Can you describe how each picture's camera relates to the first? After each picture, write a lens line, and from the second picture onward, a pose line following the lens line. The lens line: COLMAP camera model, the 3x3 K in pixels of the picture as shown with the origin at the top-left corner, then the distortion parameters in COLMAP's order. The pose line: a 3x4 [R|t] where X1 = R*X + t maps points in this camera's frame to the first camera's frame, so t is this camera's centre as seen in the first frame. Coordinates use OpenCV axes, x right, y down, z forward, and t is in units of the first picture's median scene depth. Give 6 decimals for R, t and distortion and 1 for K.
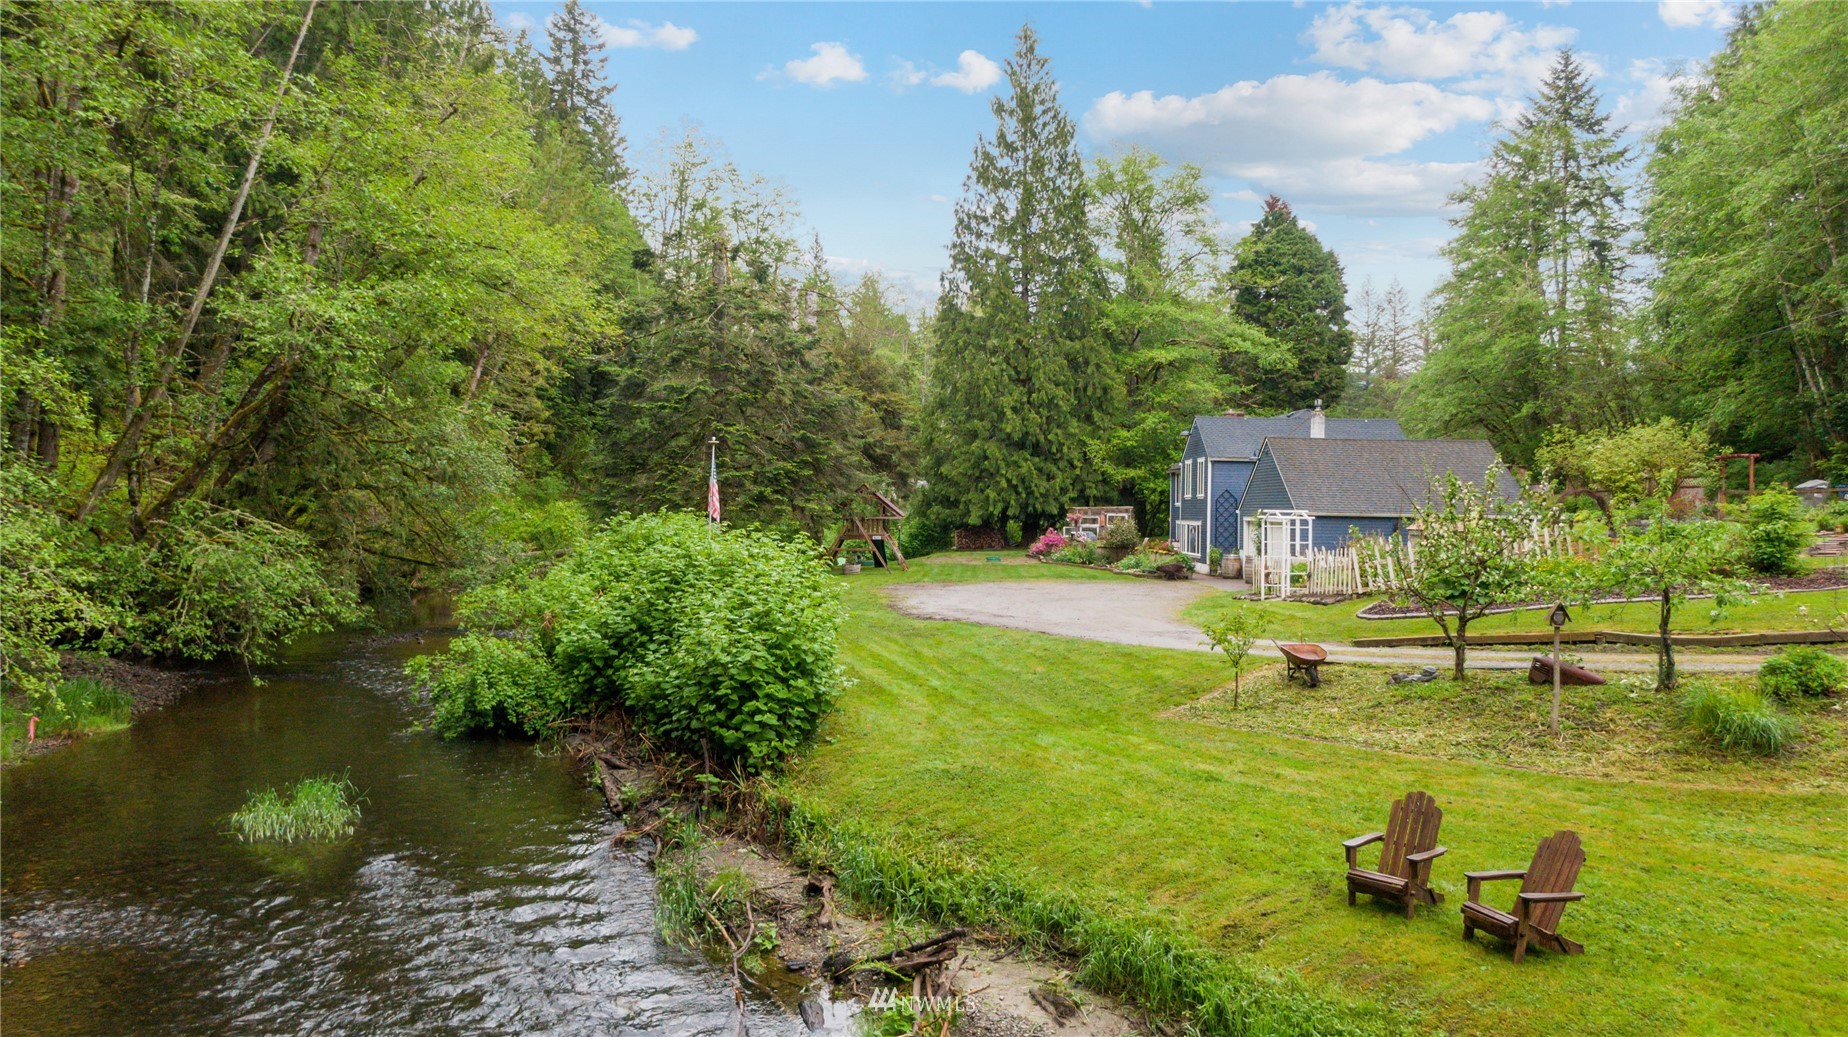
lens RADIAL K [[1426.9, 0, 860.0], [0, 1426.9, 519.3], [0, 0, 1]] dist [0.010704, -0.041223]
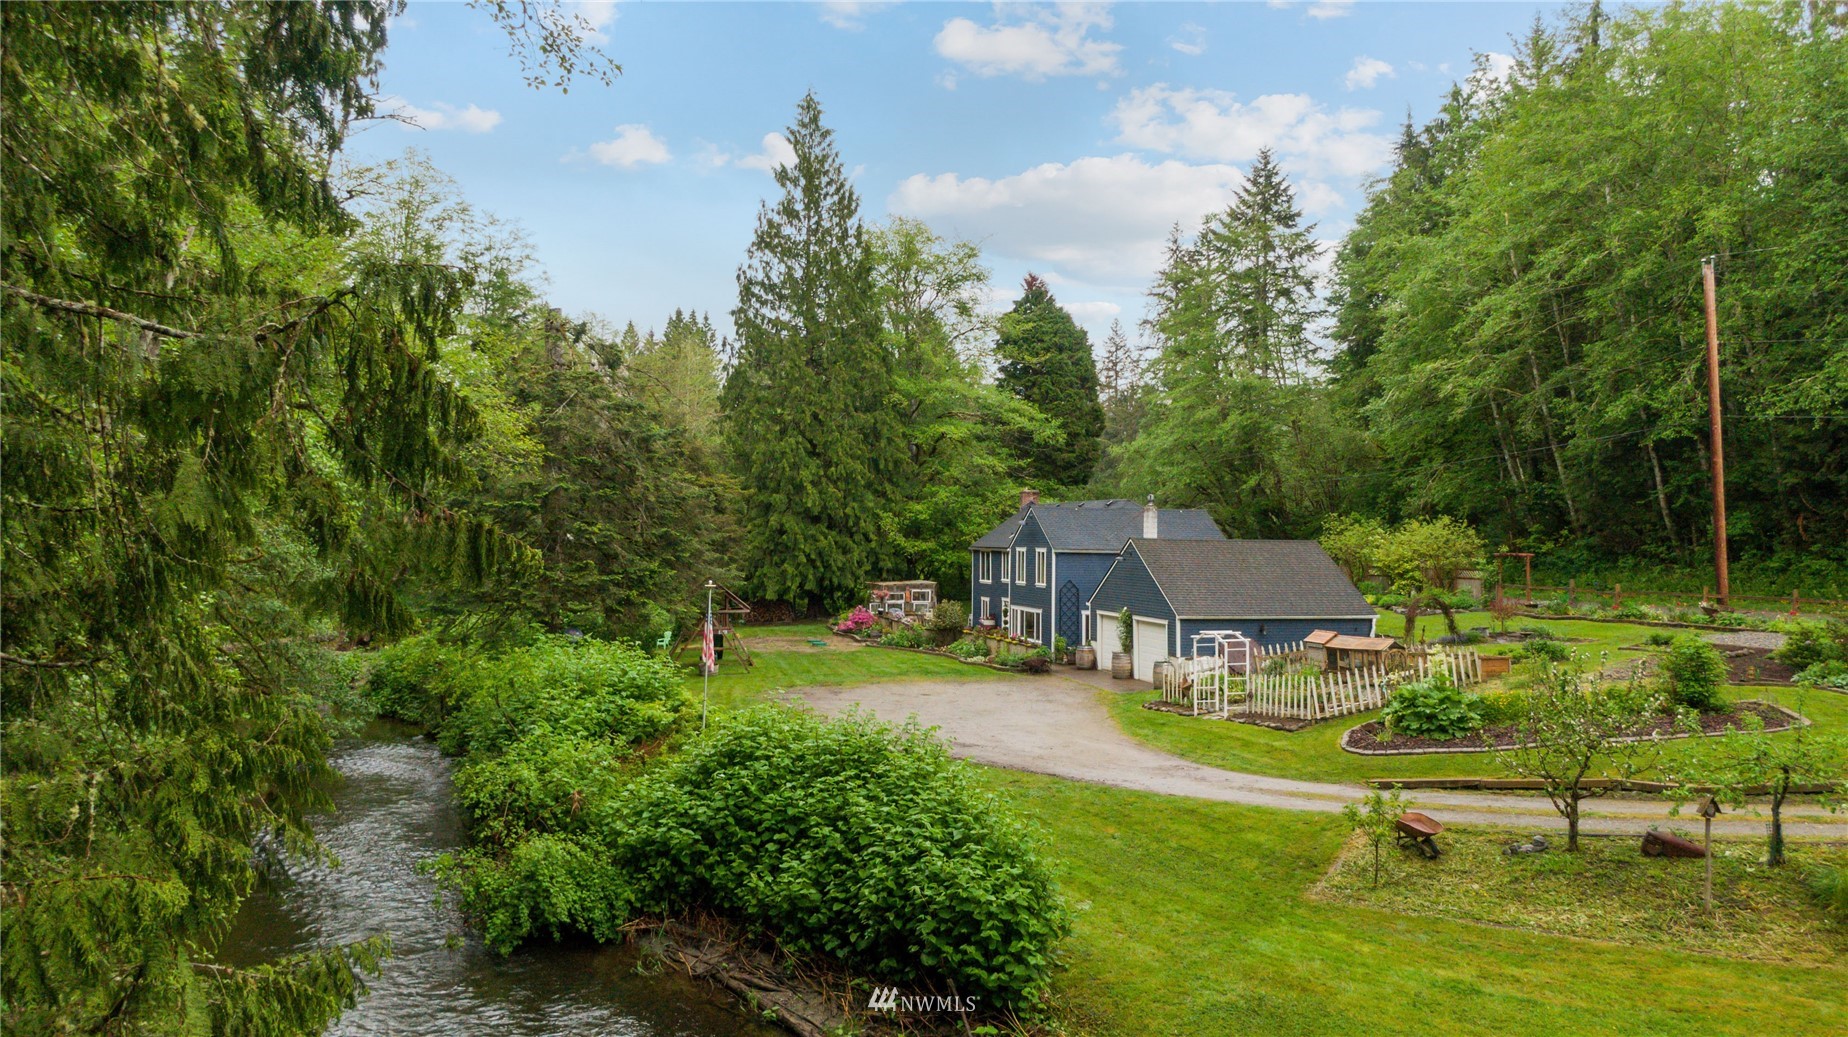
lens RADIAL K [[1426.9, 0, 924.0], [0, 1426.9, 528.6], [0, 0, 1]] dist [0.010704, -0.041223]
pose [[0.954188, -0.005465, 0.299157, -0.113170], [0.007278, 0.999961, -0.004947, -0.039250], [-0.299118, 0.006897, 0.954191, 0.026549]]
